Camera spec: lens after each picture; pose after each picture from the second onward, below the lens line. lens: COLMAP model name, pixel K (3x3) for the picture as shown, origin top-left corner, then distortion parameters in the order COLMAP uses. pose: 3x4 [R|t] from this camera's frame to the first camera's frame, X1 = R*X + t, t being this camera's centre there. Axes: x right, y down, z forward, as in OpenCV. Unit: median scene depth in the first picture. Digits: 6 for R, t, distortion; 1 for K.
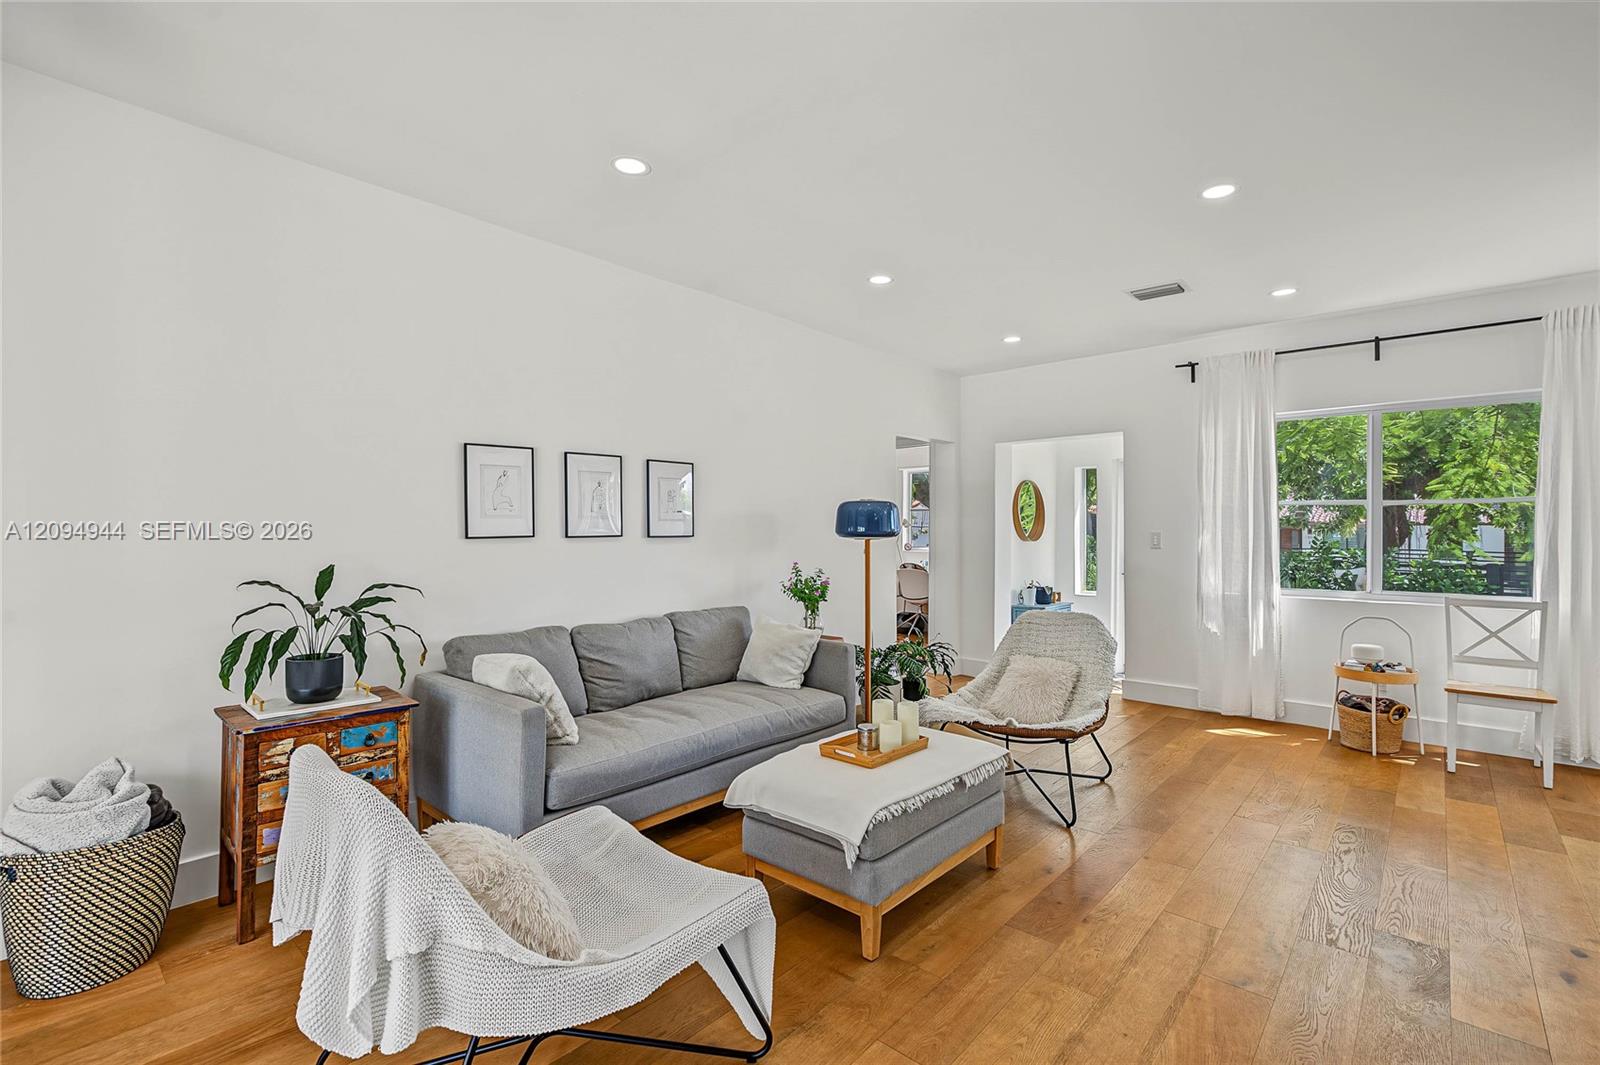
lens RADIAL K [[731.3, 0, 796.2], [0, 731.3, 531.4], [0, 0, 1]] dist [-0.003273, 0.002027]
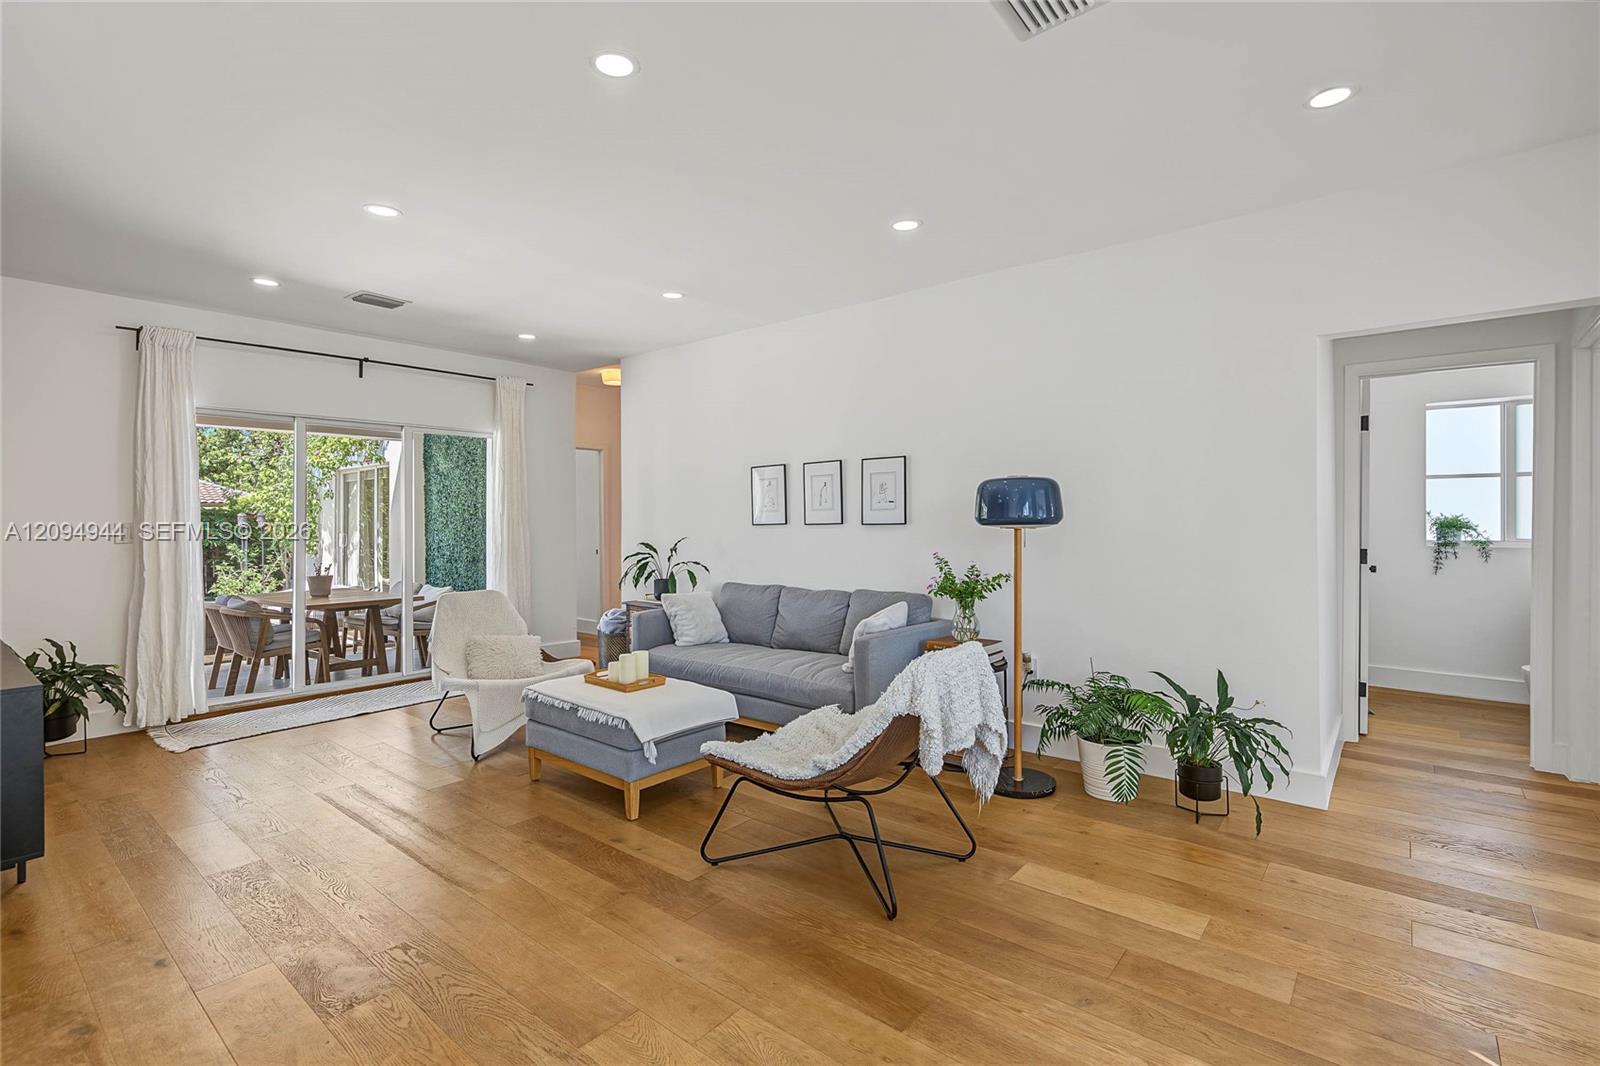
lens RADIAL K [[731.3, 0, 801.2], [0, 731.3, 531.4], [0, 0, 1]] dist [-0.003273, 0.002027]
pose [[0.033433, 0.010836, -0.999382, 1.072688], [0.007189, 0.999913, 0.011082, 0.004816], [0.999415, -0.007555, 0.033352, 0.938507]]
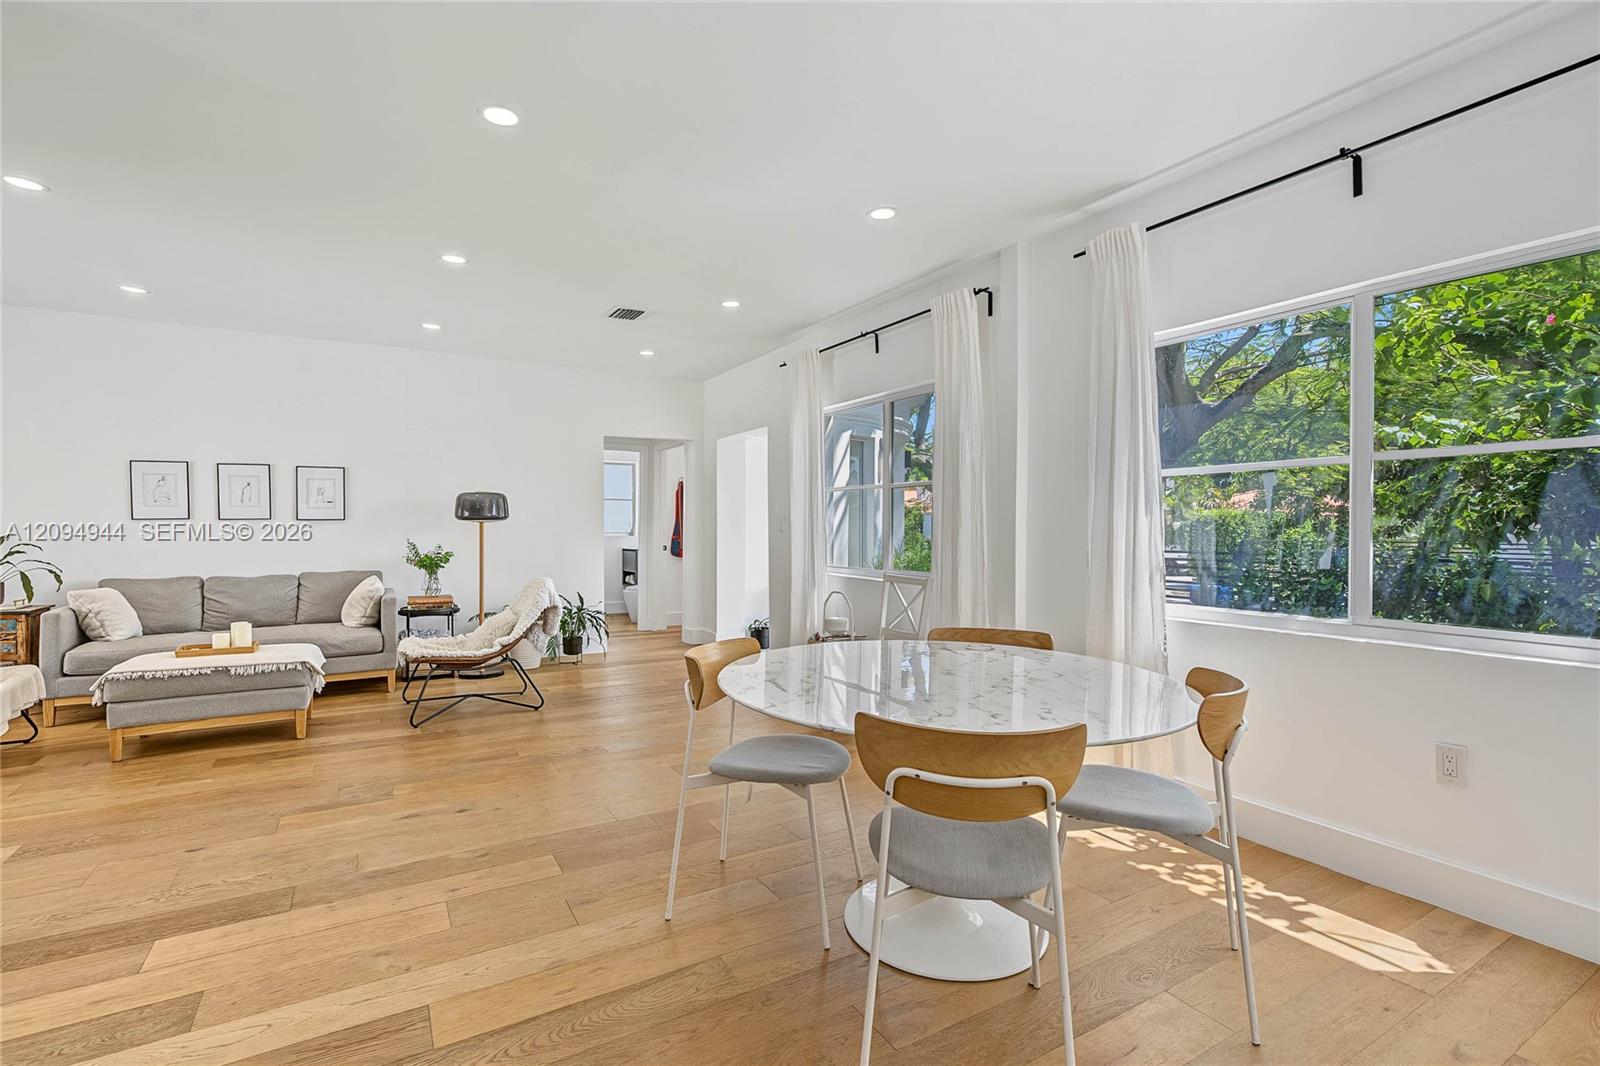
lens RADIAL K [[731.3, 0, 795.5], [0, 731.3, 535.2], [0, 0, 1]] dist [-0.003273, 0.002027]
pose [[0.948985, 0.000775, -0.315320, 1.291426], [0.003006, 0.999929, 0.011504, 0.026561], [0.315307, -0.011865, 0.948916, -0.063958]]
